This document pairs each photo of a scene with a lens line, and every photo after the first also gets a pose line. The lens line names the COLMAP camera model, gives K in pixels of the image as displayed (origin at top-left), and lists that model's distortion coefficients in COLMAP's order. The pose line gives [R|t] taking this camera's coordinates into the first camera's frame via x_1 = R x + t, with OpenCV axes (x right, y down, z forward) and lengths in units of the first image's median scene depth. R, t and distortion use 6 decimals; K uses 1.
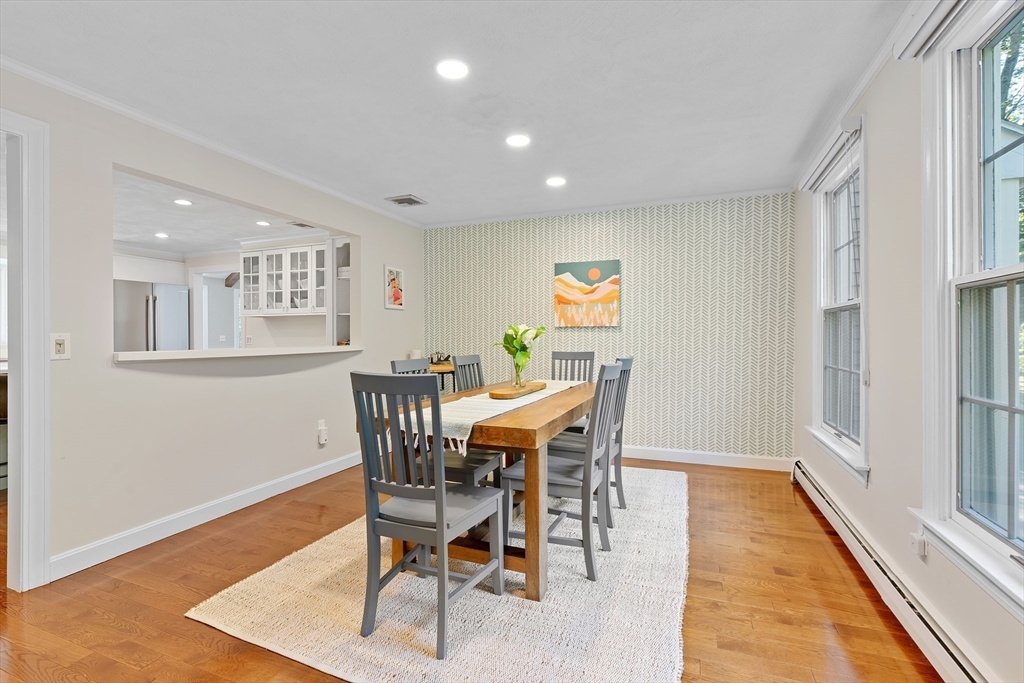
lens RADIAL K [[459.0, 0, 509.0], [0, 459.0, 337.6], [0, 0, 1]] dist [-0.012847, 0.003939]
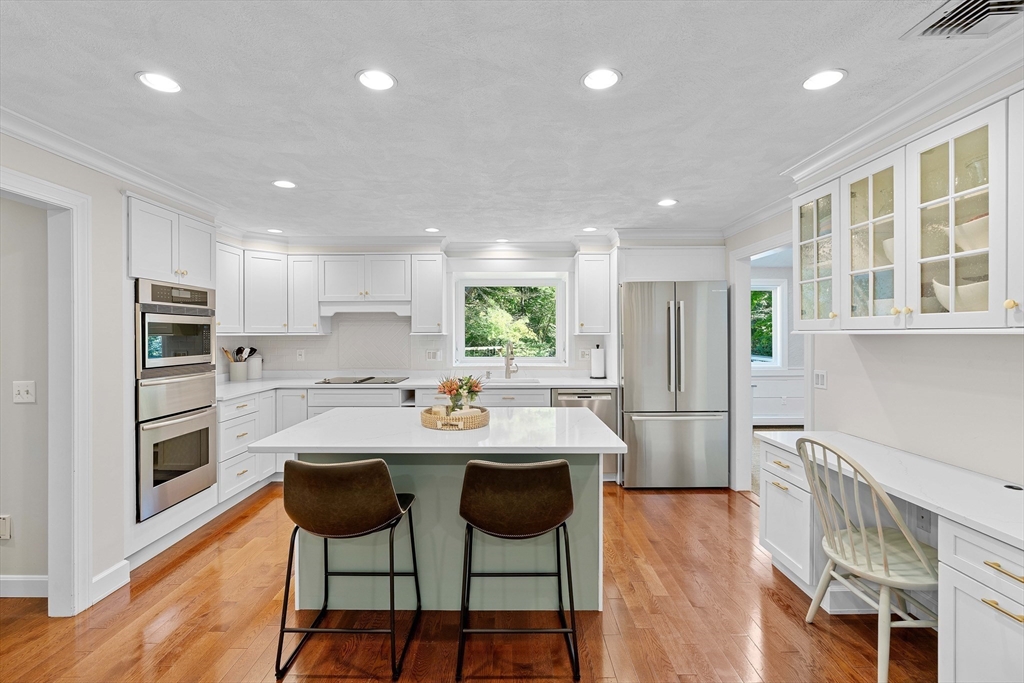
lens RADIAL K [[459.0, 0, 506.8], [0, 459.0, 333.9], [0, 0, 1]] dist [-0.012847, 0.003939]
pose [[0.374389, 0.002175, -0.927269, -0.271634], [-0.000831, 0.999998, 0.002010, -0.048480], [0.927271, 0.000018, 0.374390, 0.573495]]
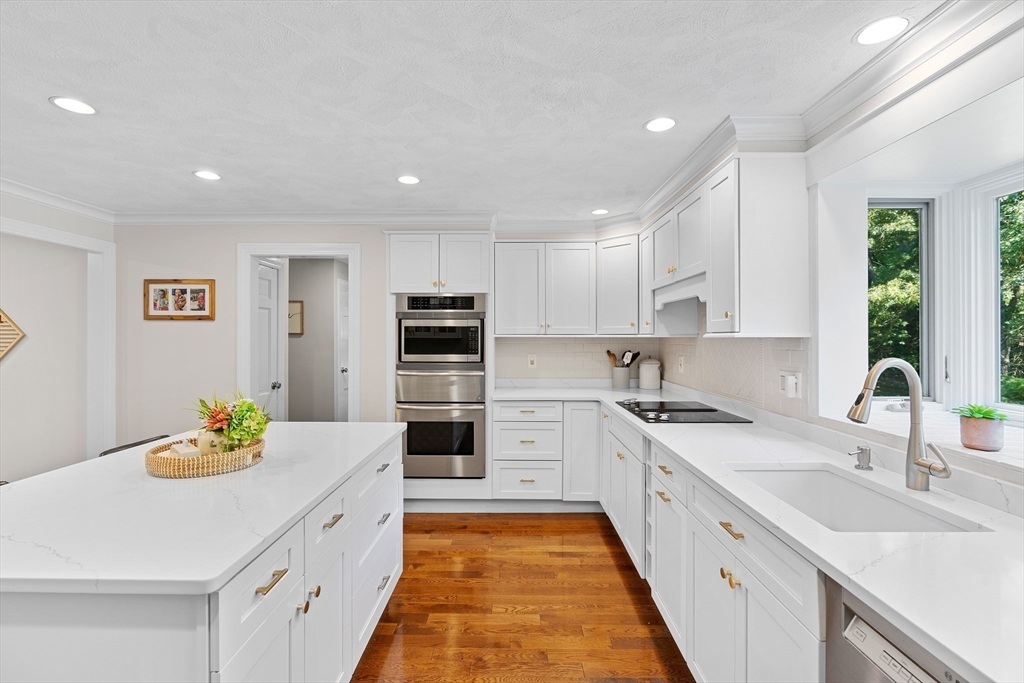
lens RADIAL K [[459.0, 0, 508.4], [0, 459.0, 339.7], [0, 0, 1]] dist [-0.012847, 0.003939]
pose [[-0.929918, 0.003920, -0.367746, -0.703471], [0.000442, 0.999954, 0.009542, -0.047175], [0.367766, 0.008710, -0.929877, 0.982278]]
